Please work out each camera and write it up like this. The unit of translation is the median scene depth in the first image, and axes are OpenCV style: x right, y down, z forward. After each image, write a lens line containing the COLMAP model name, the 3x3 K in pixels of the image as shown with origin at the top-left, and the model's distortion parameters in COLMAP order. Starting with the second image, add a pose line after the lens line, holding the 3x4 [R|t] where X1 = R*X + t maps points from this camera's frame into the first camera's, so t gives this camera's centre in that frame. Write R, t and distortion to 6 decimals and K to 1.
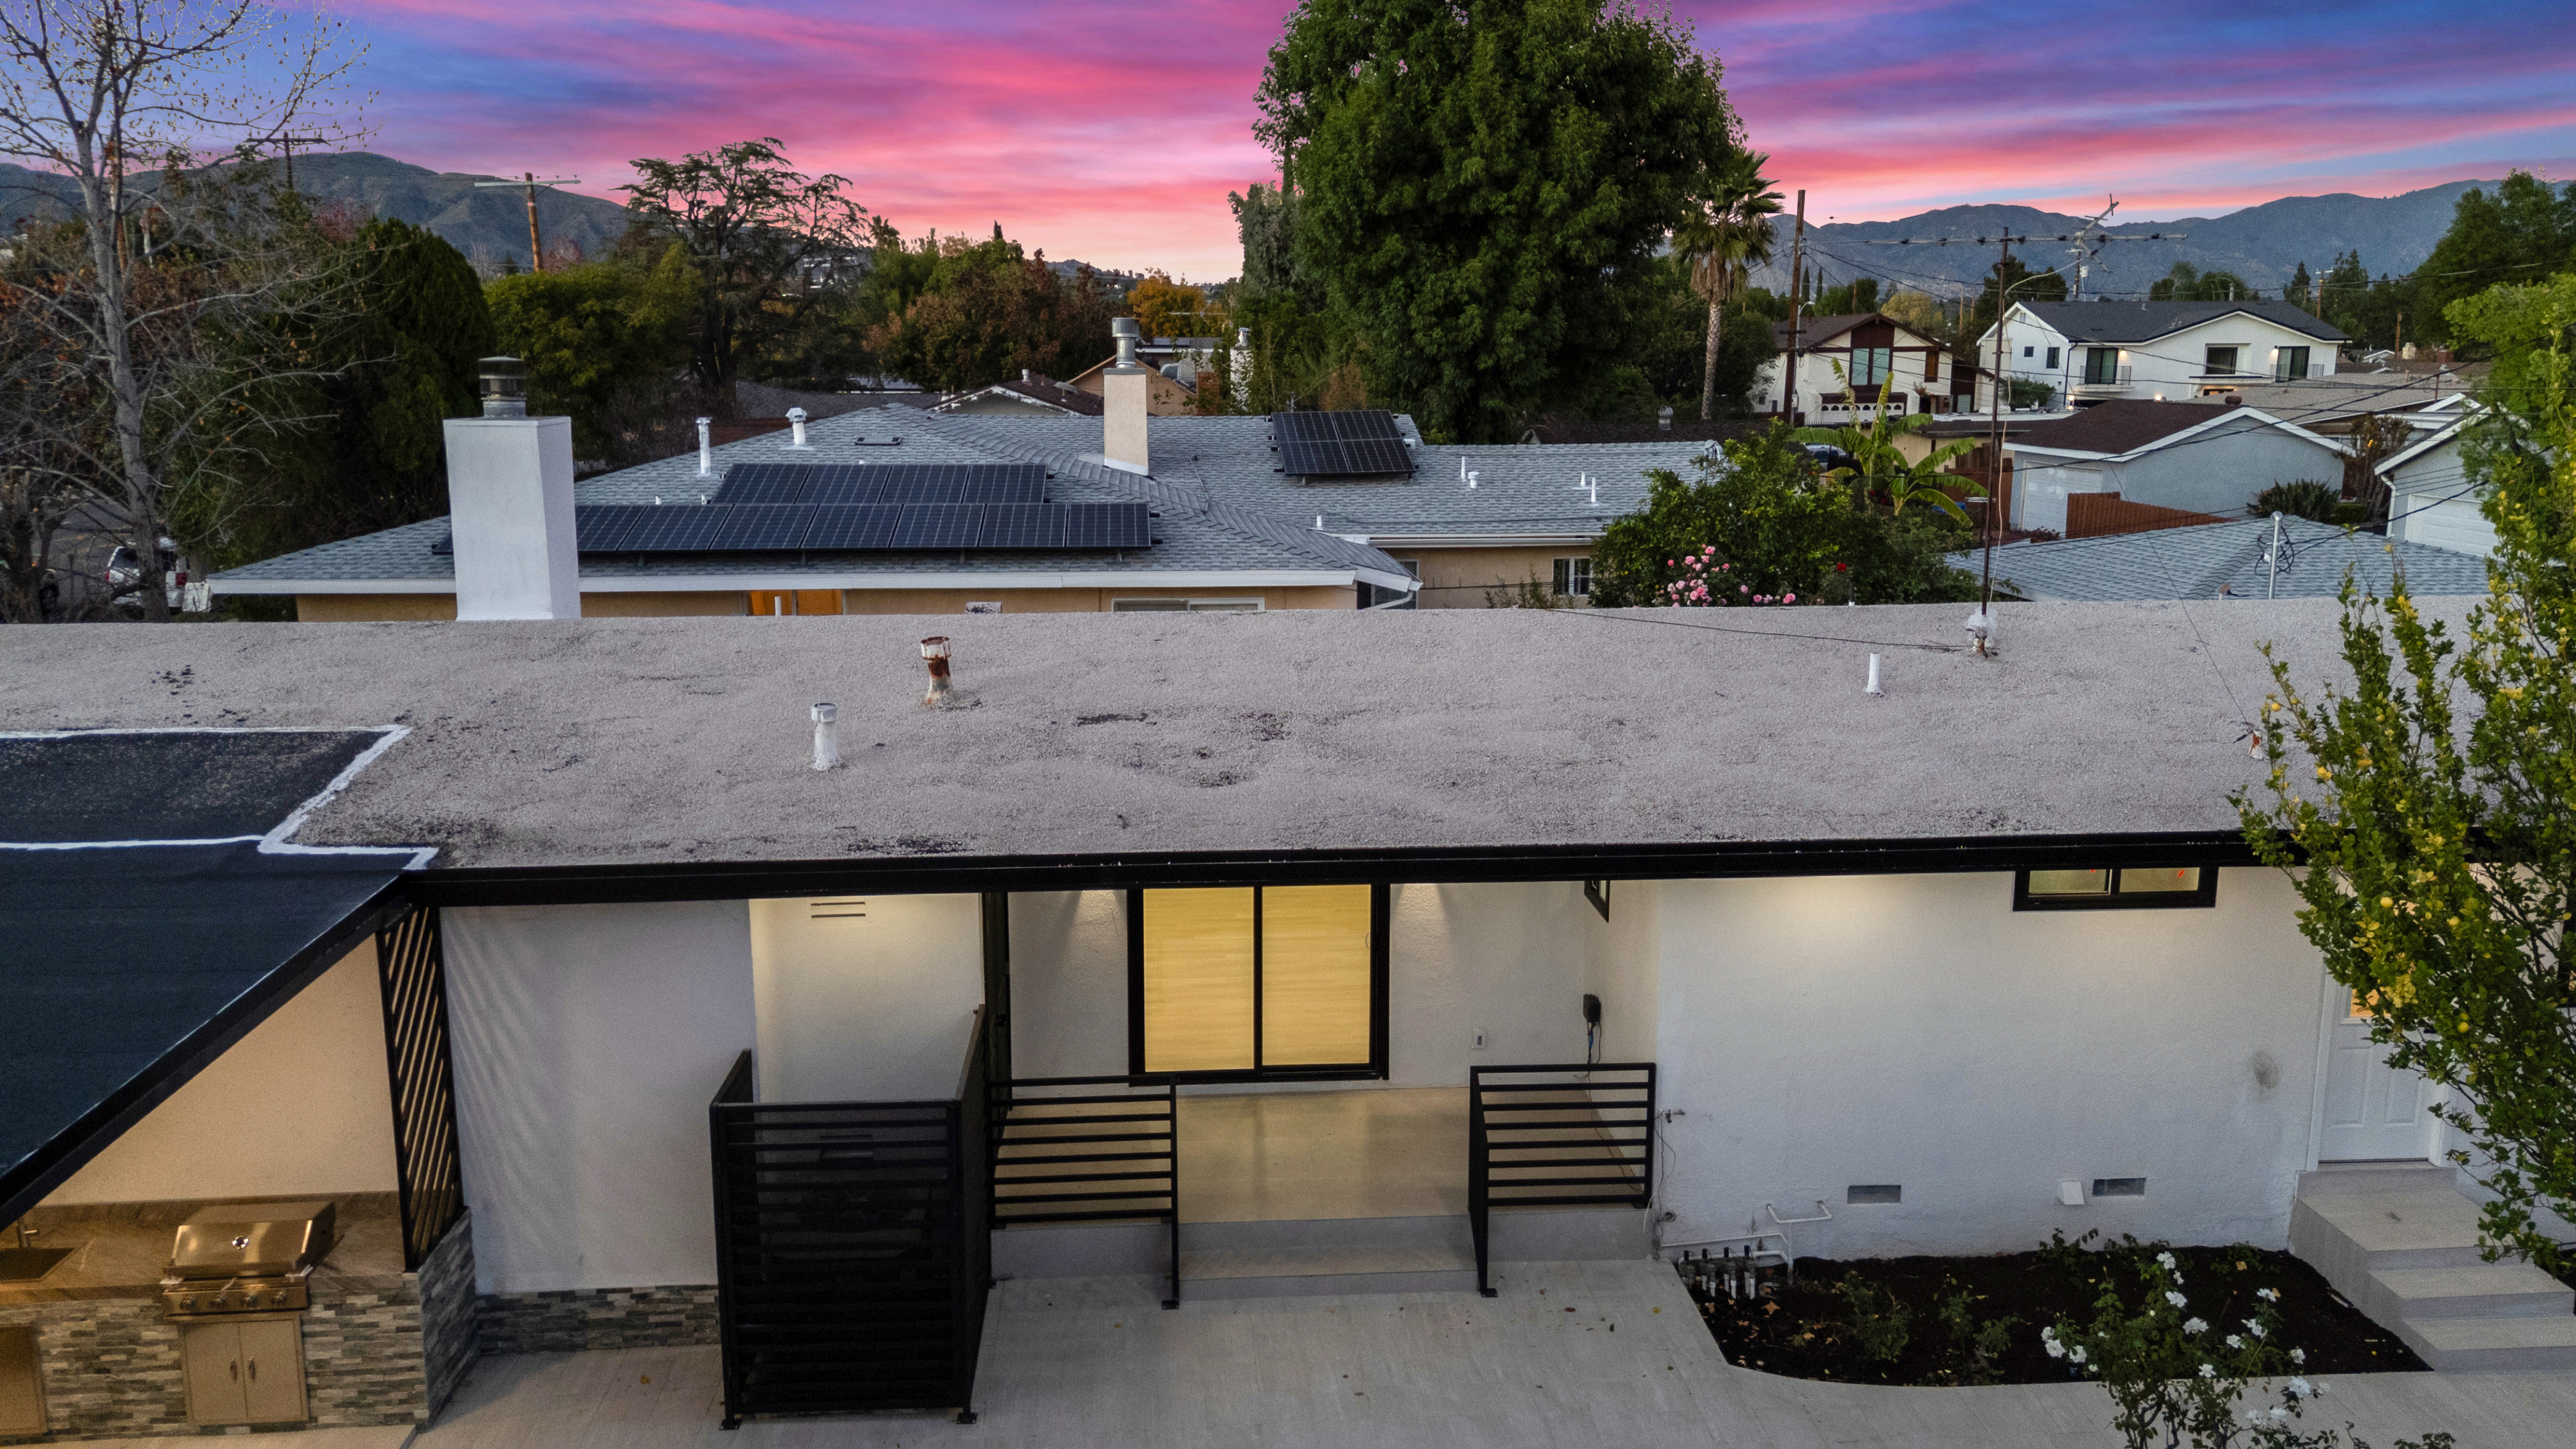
lens RADIAL K [[1907.8, 0, 1288.0], [0, 1907.8, 724.5], [0, 0, 1]] dist [0.104062, -0.106392]
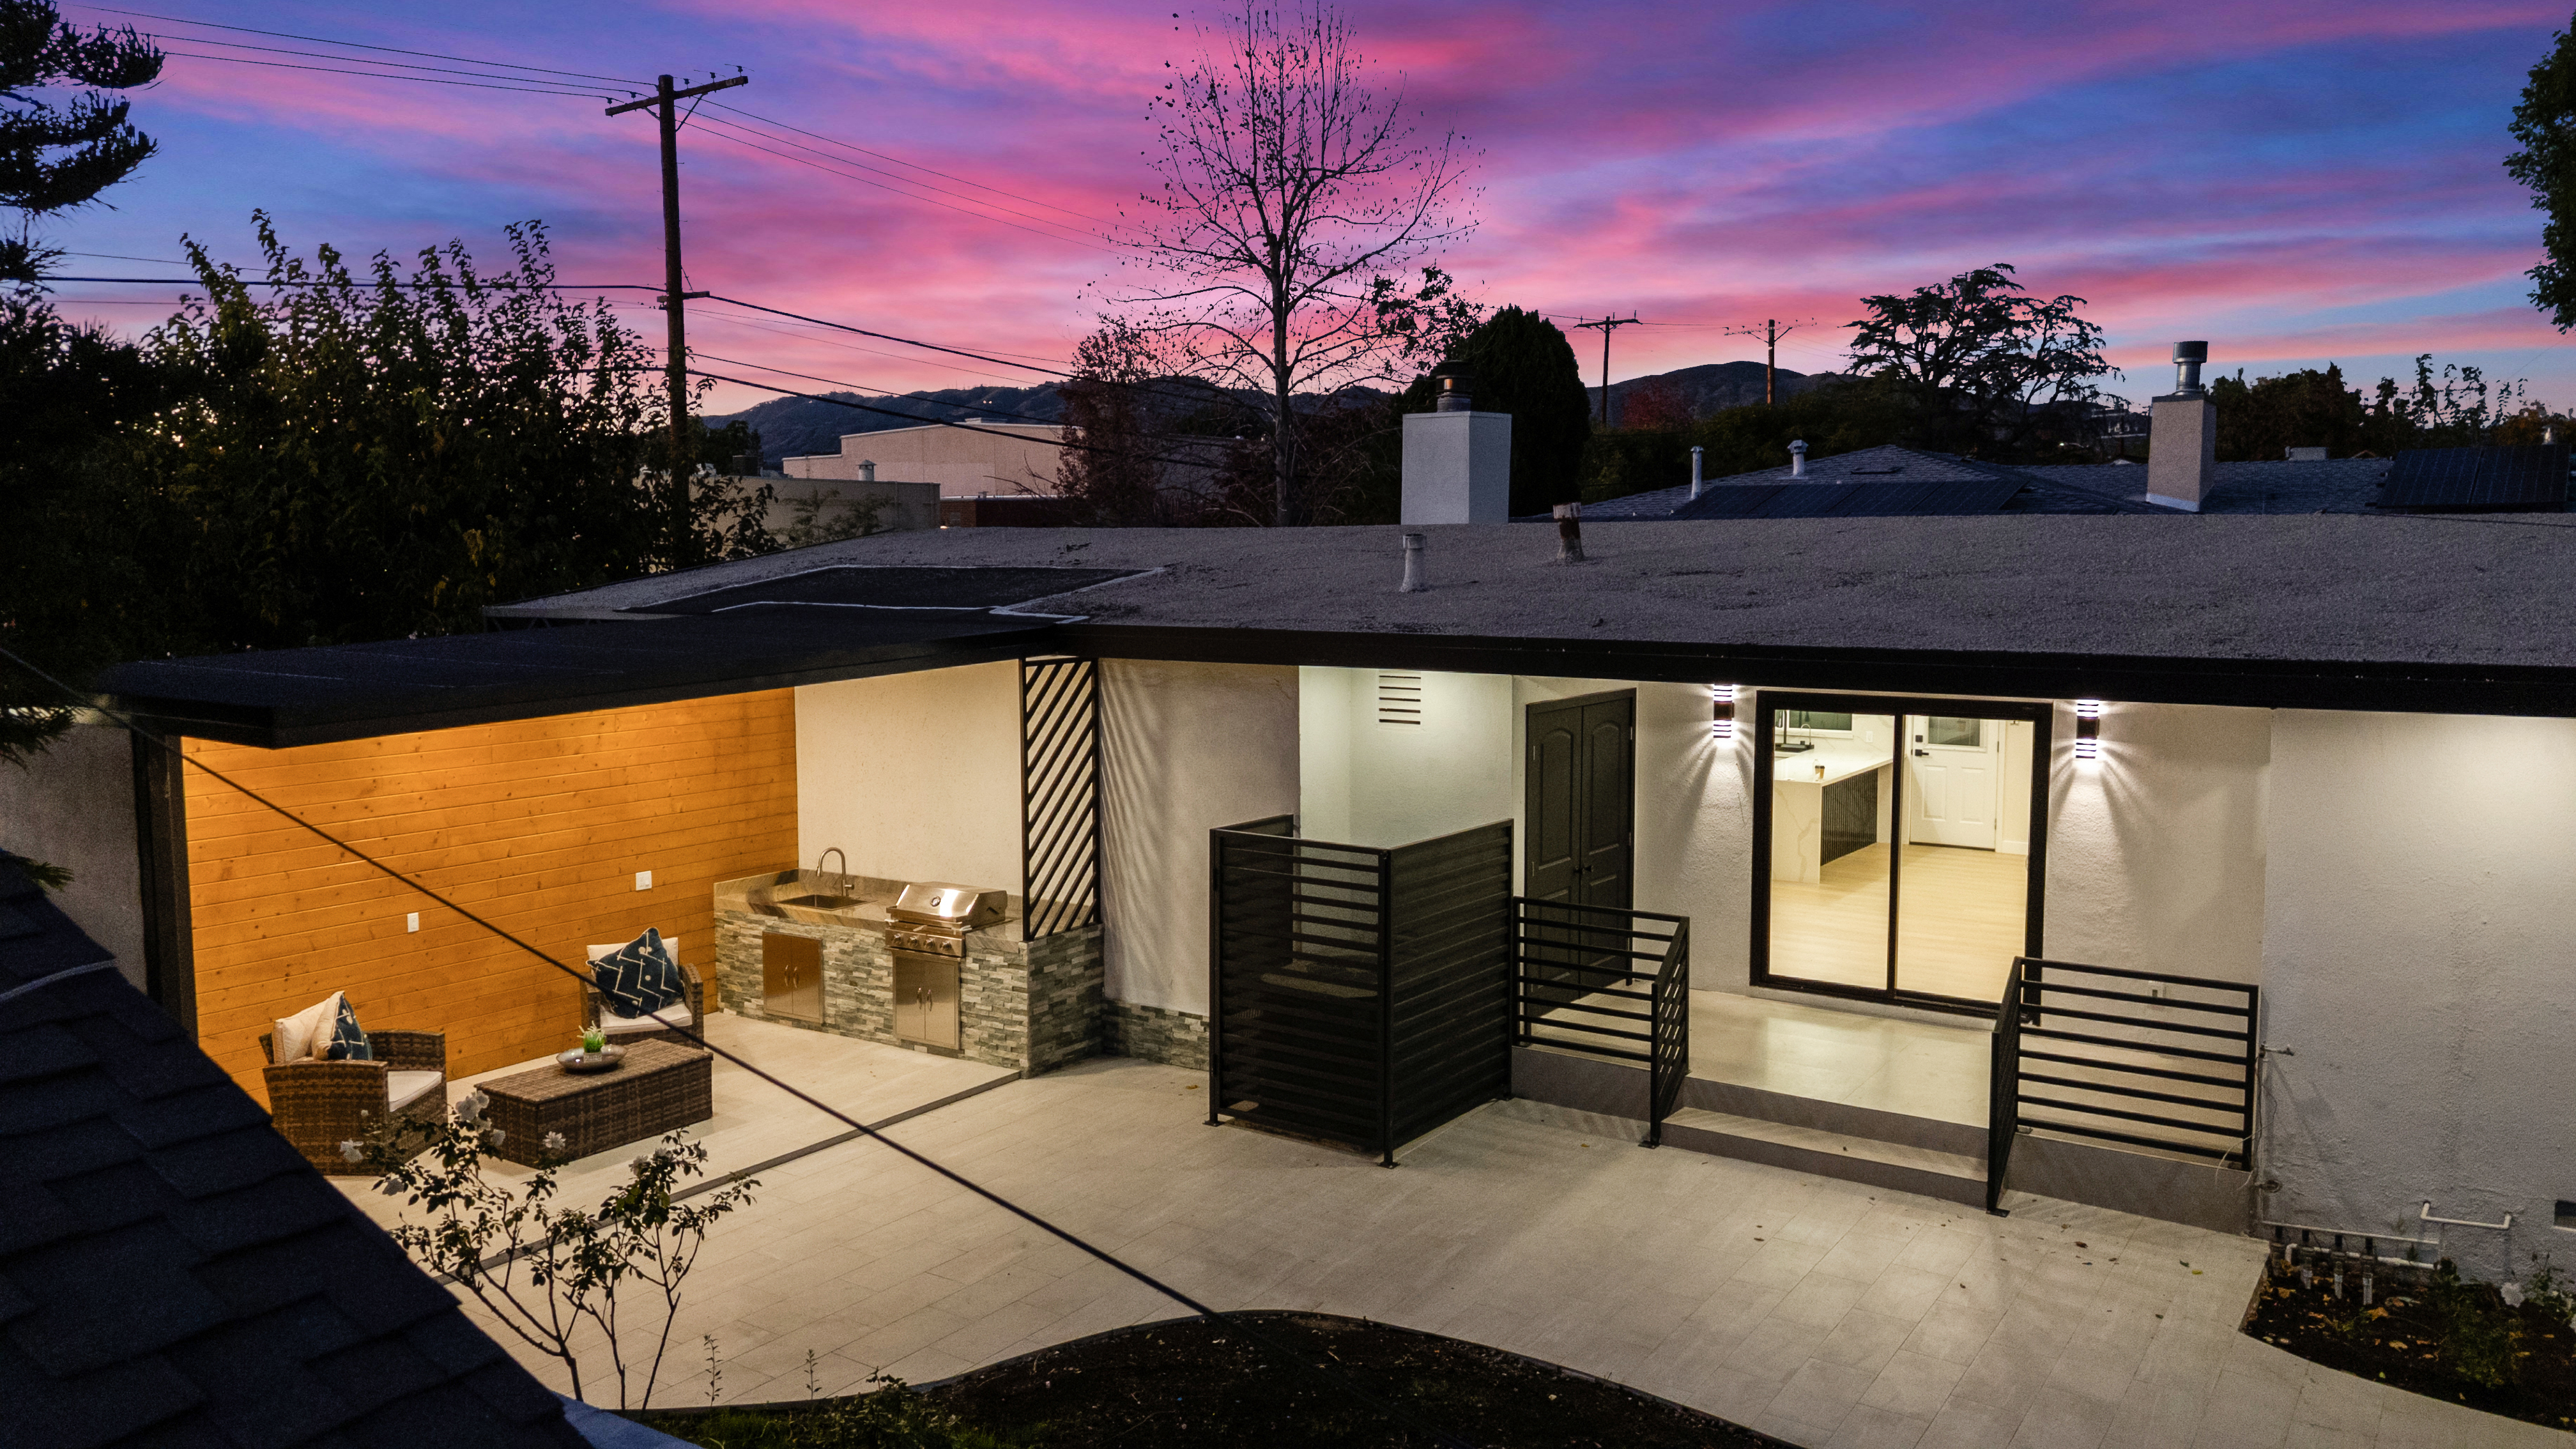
lens RADIAL K [[1916.7, 0, 1288.0], [0, 1916.7, 724.5], [0, 0, 1]] dist [0.130639, -0.231044]
pose [[0.784003, 0.057748, -0.618065, 0.372495], [-0.119384, 0.991103, -0.058835, 0.164634], [0.609169, 0.119914, 0.783922, 0.097392]]
